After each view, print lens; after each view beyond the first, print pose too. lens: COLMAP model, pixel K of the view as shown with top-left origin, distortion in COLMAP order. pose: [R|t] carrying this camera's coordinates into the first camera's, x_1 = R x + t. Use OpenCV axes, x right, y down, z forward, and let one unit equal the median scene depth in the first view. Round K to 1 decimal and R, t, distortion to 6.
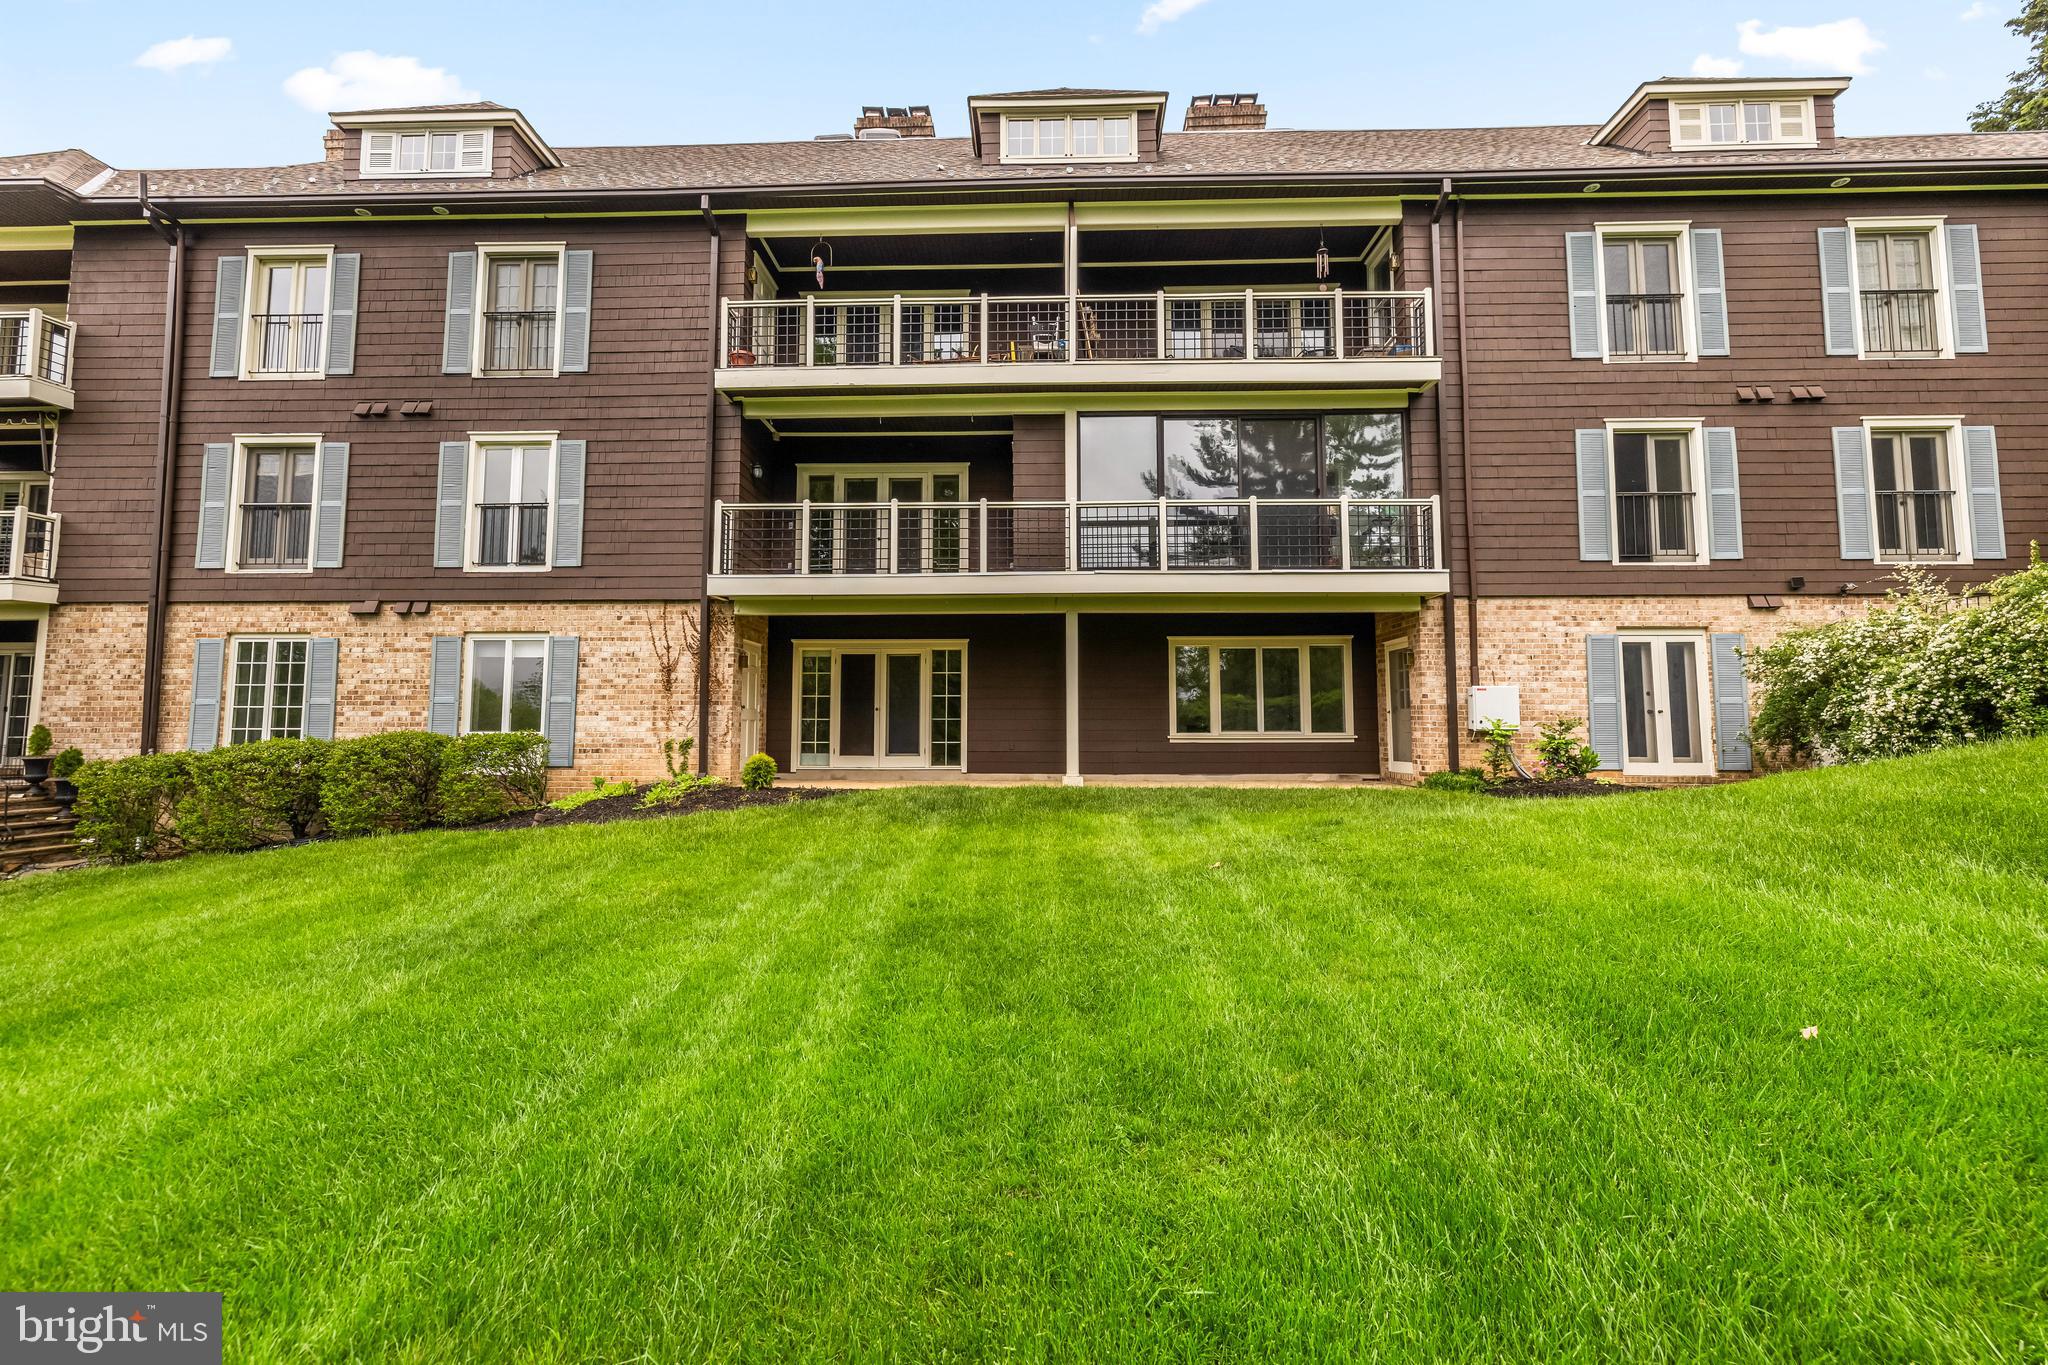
lens RADIAL K [[867.2, 0, 1010.4], [0, 867.2, 680.5], [0, 0, 1]] dist [0.003436, -0.000568]
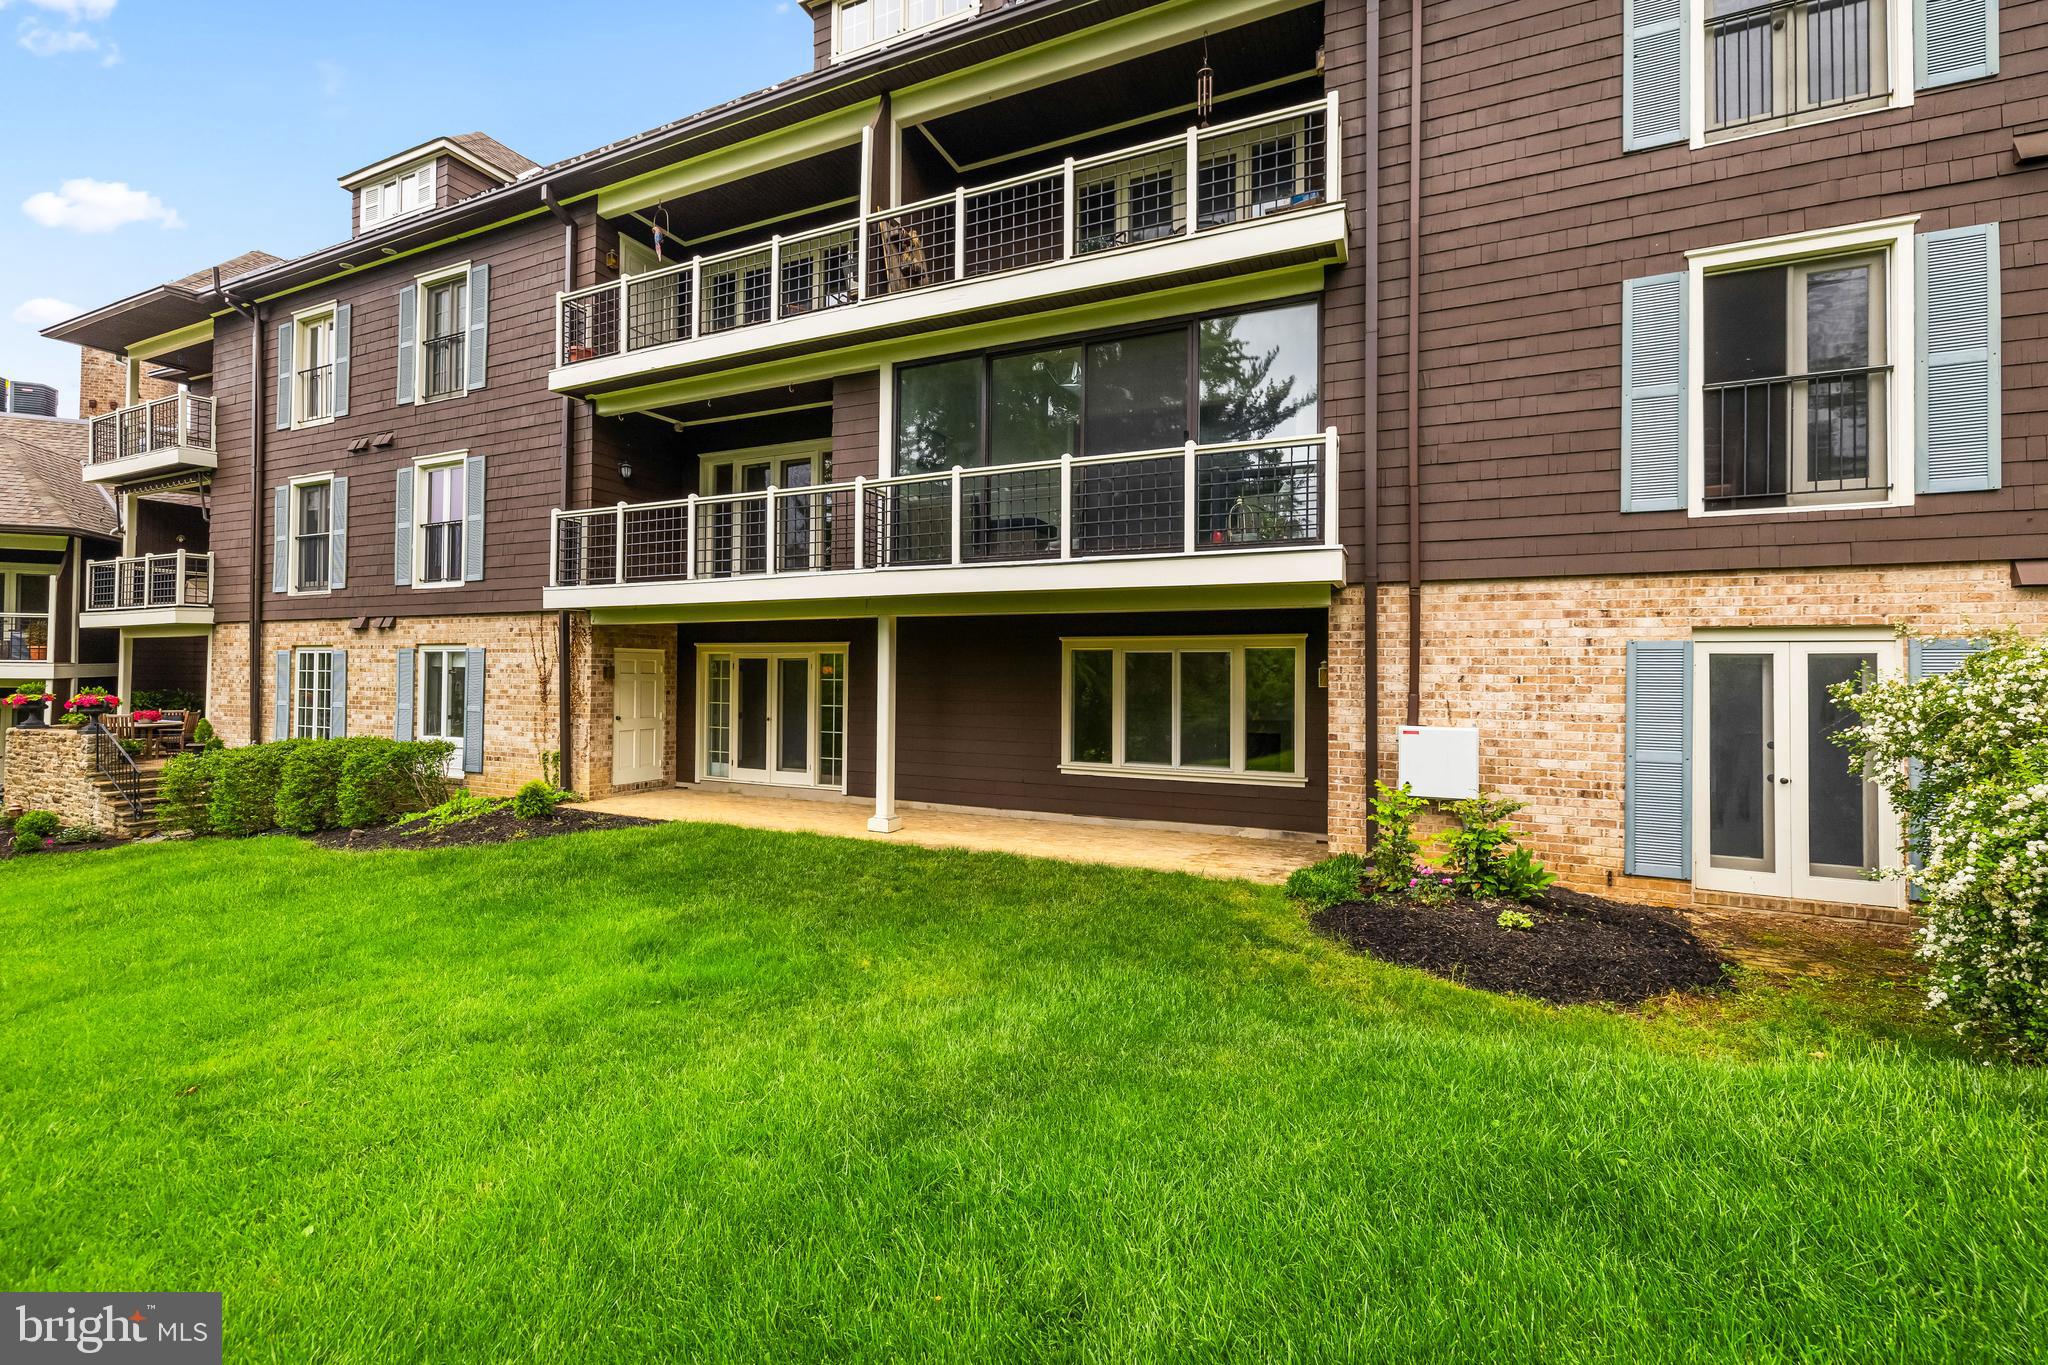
lens RADIAL K [[867.2, 0, 1027.1], [0, 867.2, 676.1], [0, 0, 1]] dist [0.003436, -0.000568]
pose [[0.918665, 0.008885, -0.394938, 0.511701], [0.014282, 0.998346, 0.055681, -0.066148], [0.394780, -0.056793, 0.917019, 0.303050]]
